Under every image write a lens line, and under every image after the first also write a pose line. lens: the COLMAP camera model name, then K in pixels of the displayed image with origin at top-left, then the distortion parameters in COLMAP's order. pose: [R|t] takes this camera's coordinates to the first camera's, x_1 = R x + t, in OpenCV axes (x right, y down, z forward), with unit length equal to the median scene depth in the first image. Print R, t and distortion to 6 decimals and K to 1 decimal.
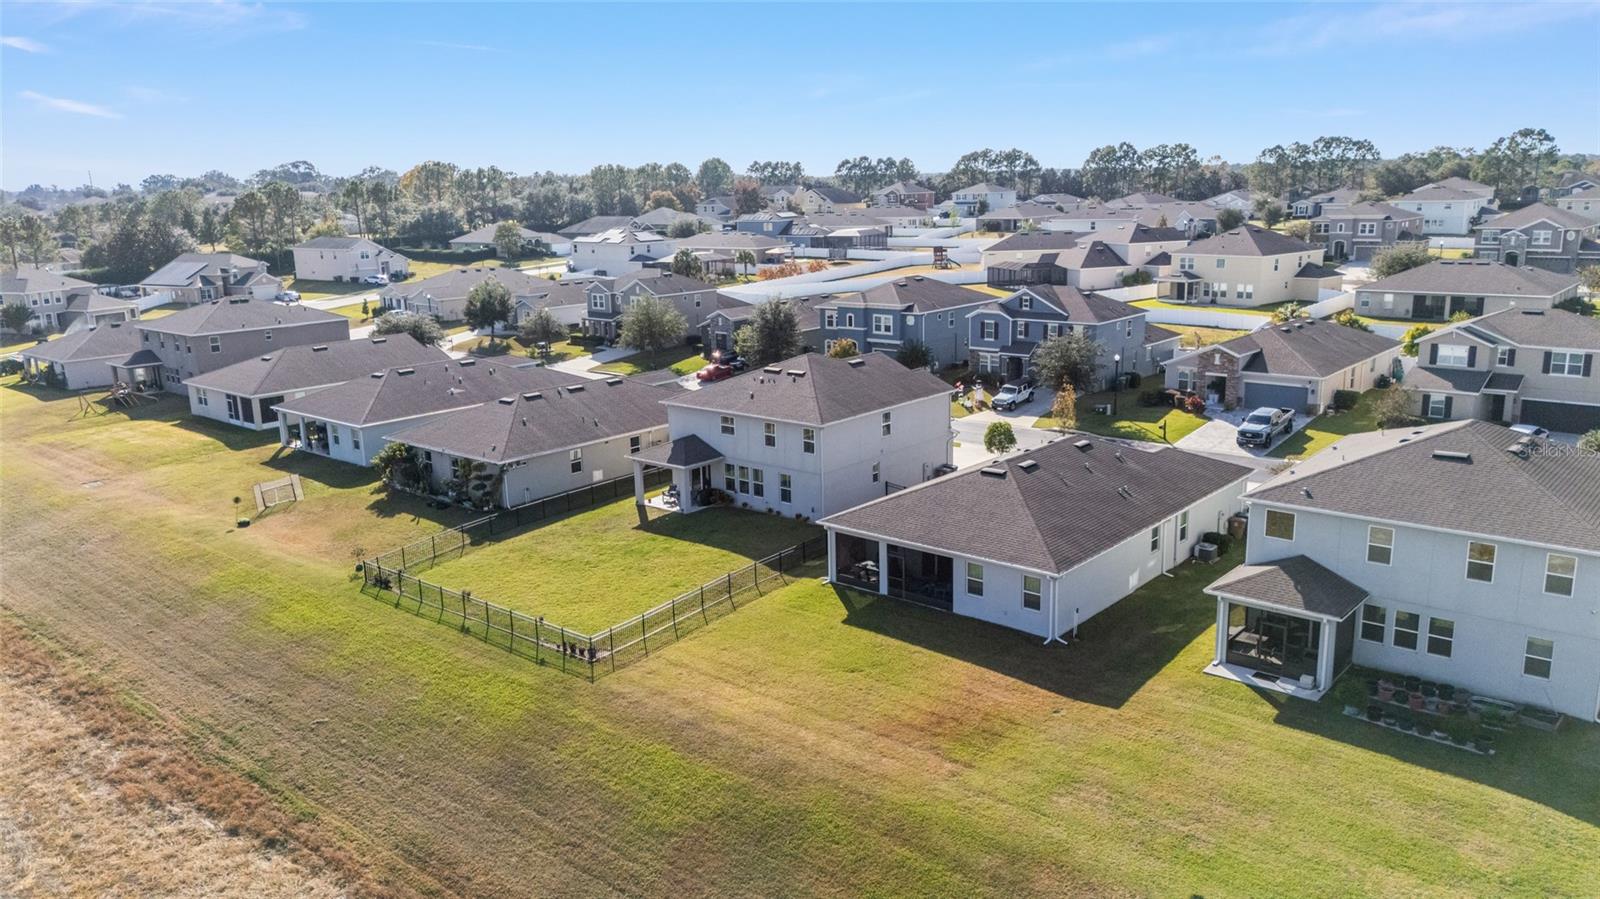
lens RADIAL K [[1177.6, 0, 800.0], [0, 1177.6, 449.5], [0, 0, 1]] dist [0.077286, -0.080738]
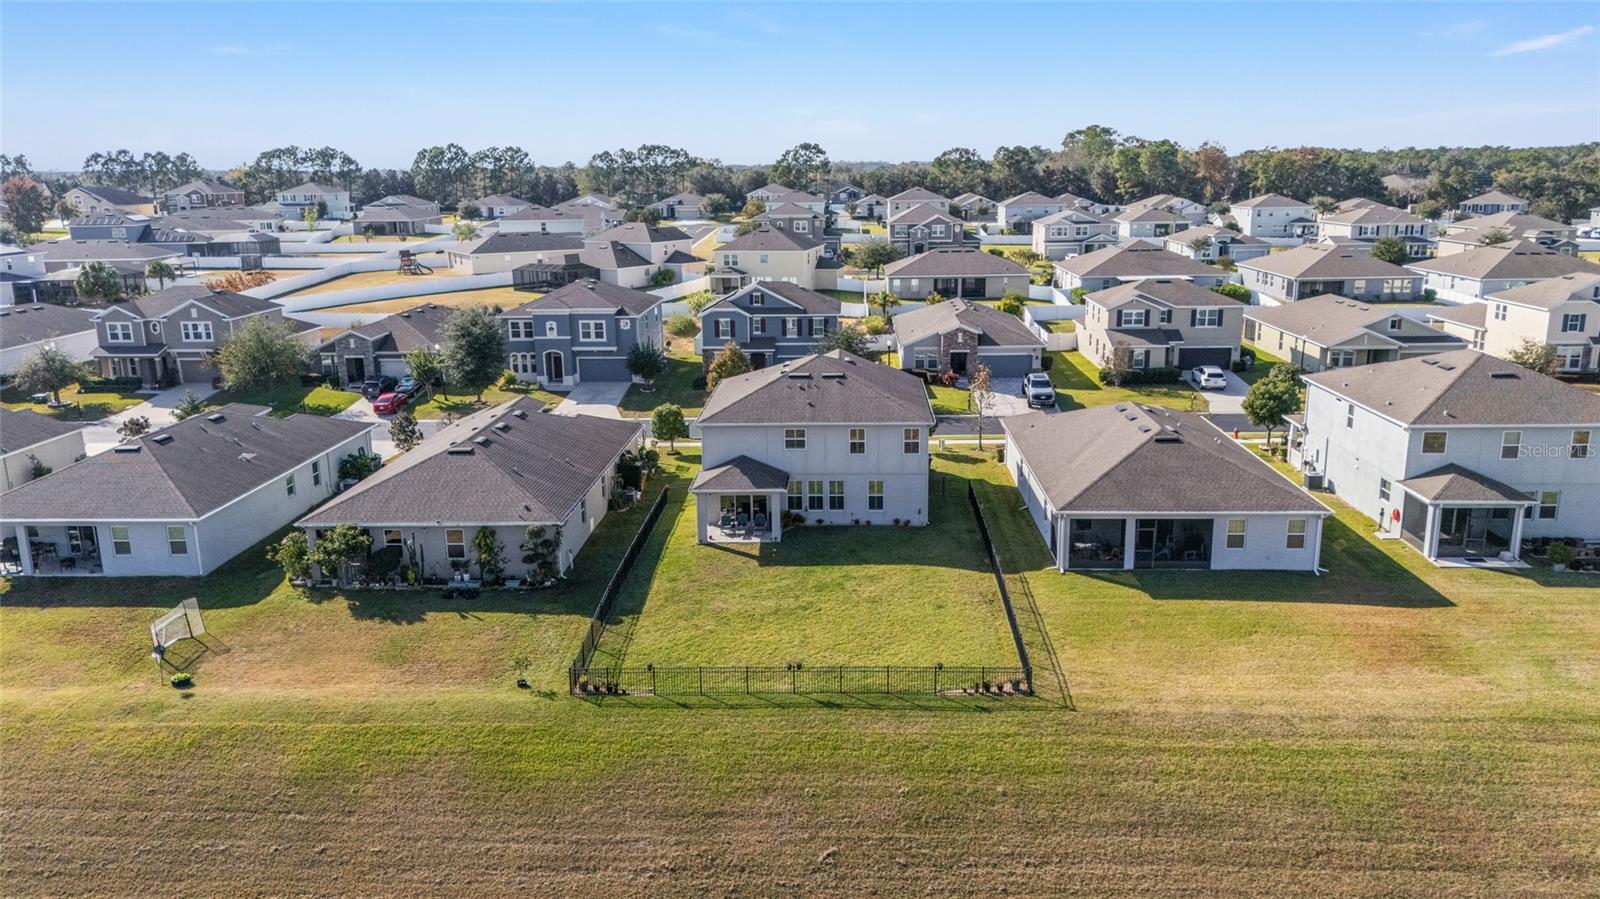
lens RADIAL K [[1177.6, 0, 800.0], [0, 1177.6, 449.5], [0, 0, 1]] dist [0.077286, -0.080738]
pose [[0.787055, -0.132043, 0.602586, -0.461152], [0.134259, 0.990073, 0.041593, -0.037702], [-0.602096, 0.048167, 0.796969, 0.203017]]
